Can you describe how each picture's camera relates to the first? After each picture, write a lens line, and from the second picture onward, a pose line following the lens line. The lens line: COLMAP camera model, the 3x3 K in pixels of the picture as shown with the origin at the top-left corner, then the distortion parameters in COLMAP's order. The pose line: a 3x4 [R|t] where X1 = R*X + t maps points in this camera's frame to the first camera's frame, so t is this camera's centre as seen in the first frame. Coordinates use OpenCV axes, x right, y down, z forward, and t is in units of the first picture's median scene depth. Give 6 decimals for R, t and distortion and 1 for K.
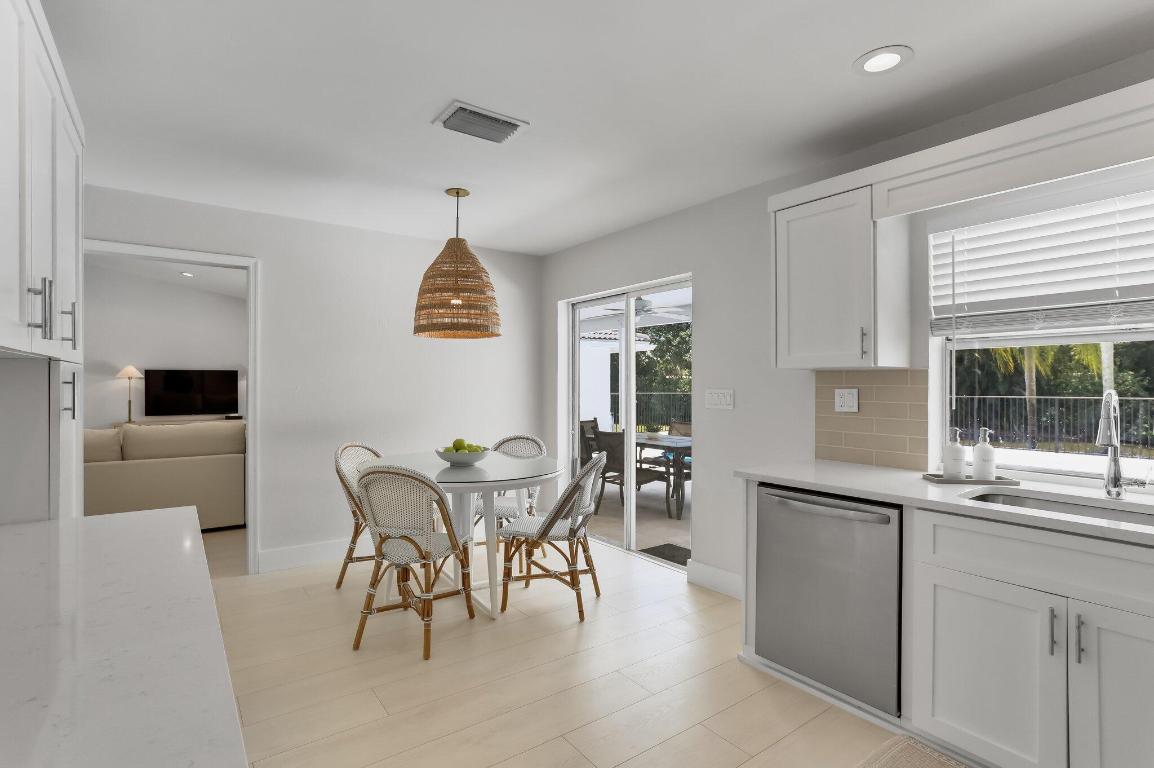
lens RADIAL K [[573.3, 0, 577.0], [0, 573.3, 384.0], [0, 0, 1]] dist [-0.006451, 0.001088]
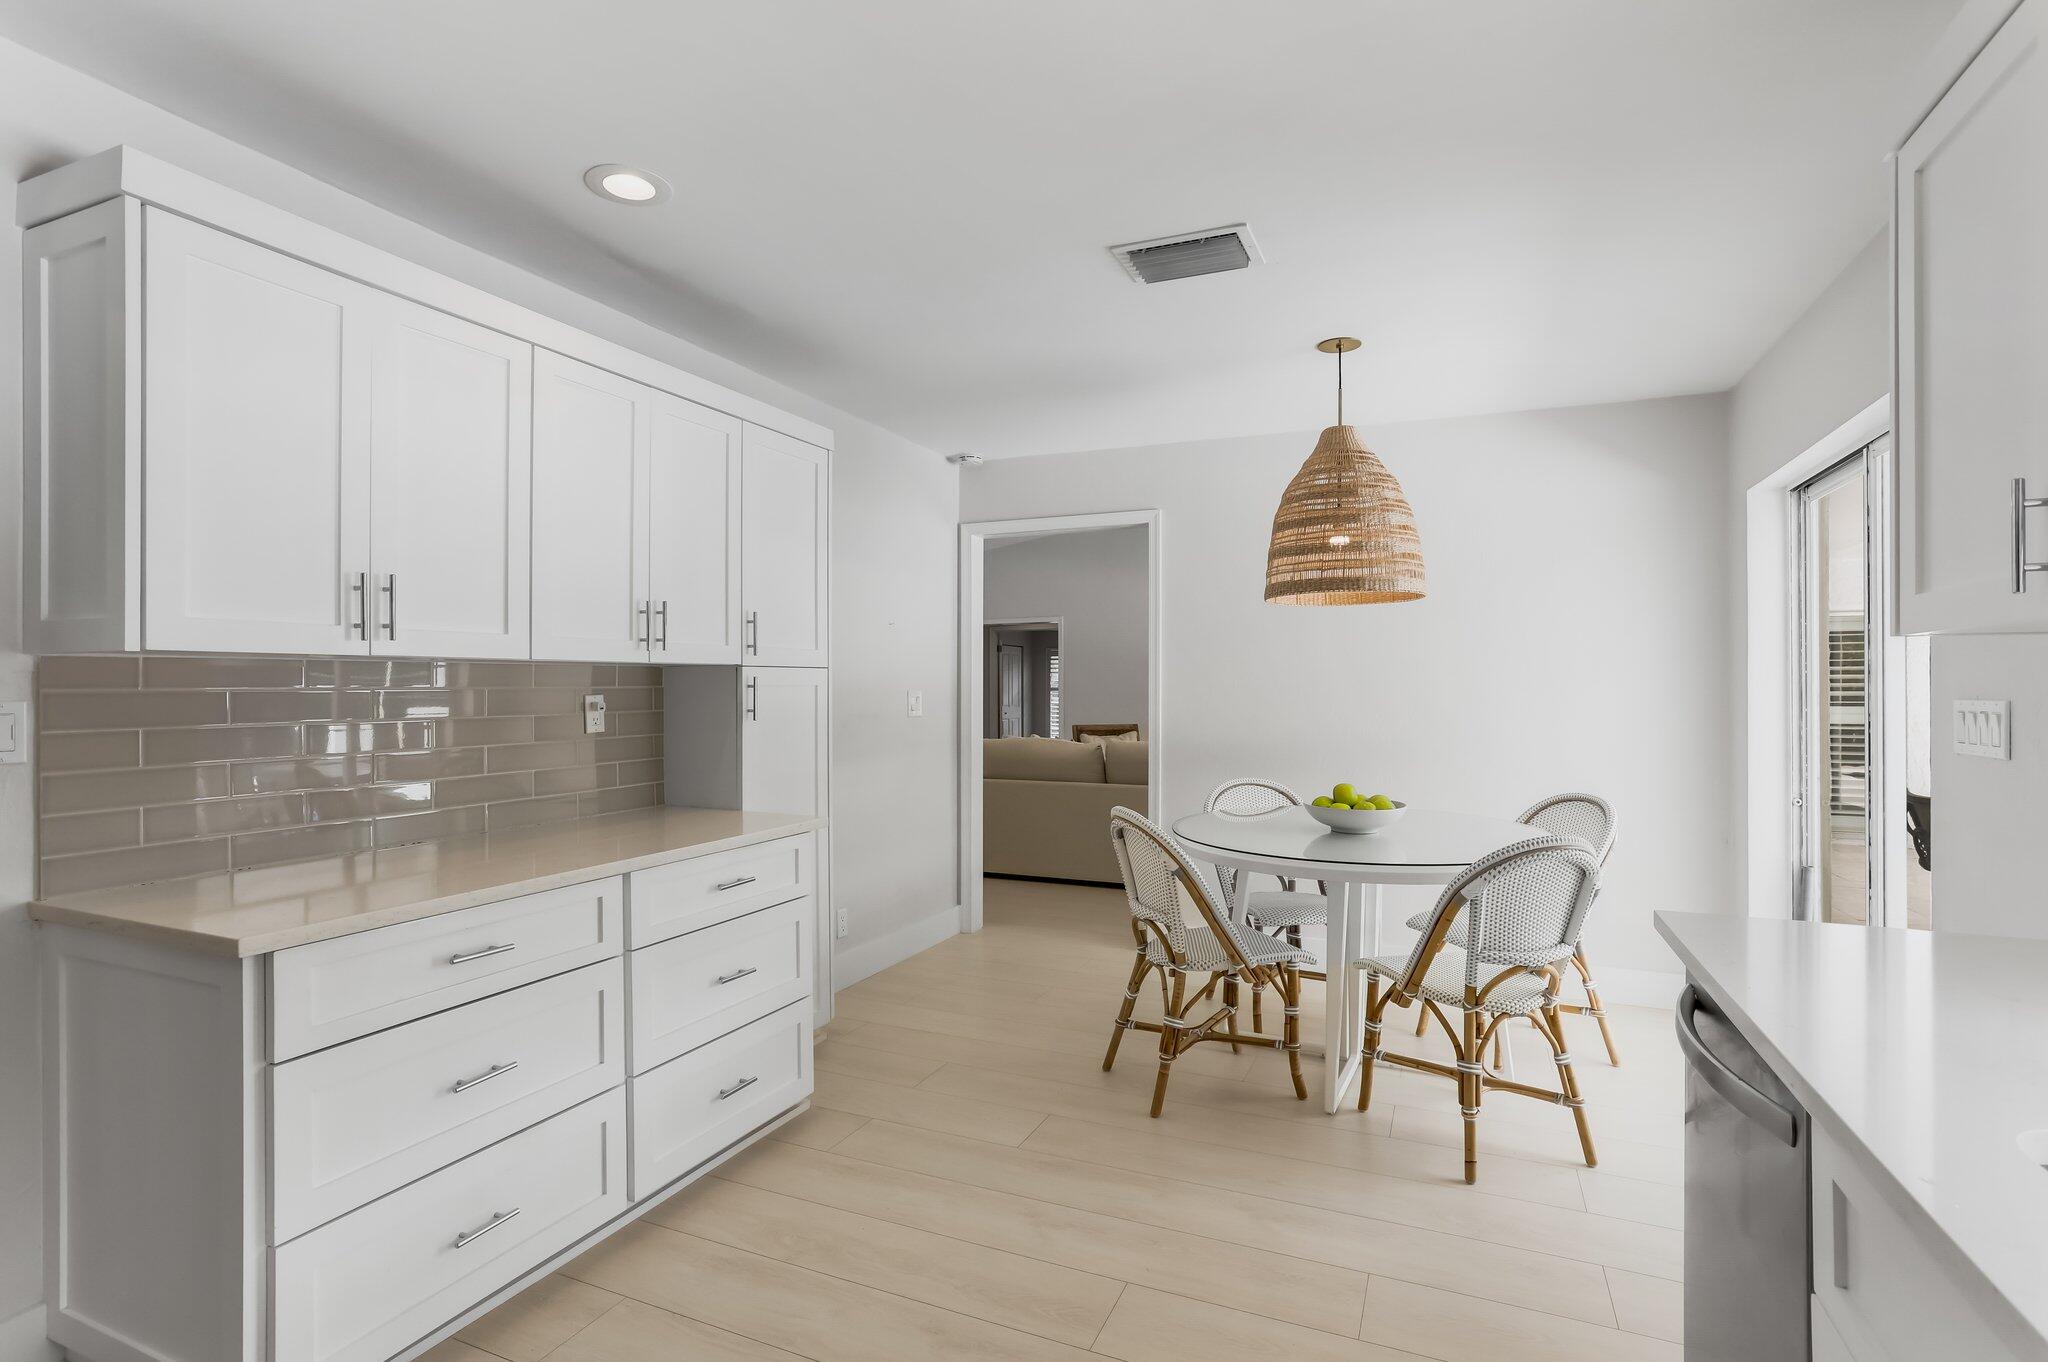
lens RADIAL K [[1036.7, 0, 1024.0], [0, 1036.7, 681.0], [0, 0, 1]] dist [-0.071085, 0.065483]
pose [[0.509404, -0.006704, -0.860501, 0.512400], [0.003122, 0.999977, -0.005942, 0.000455], [0.860522, 0.000340, 0.509414, 0.227426]]
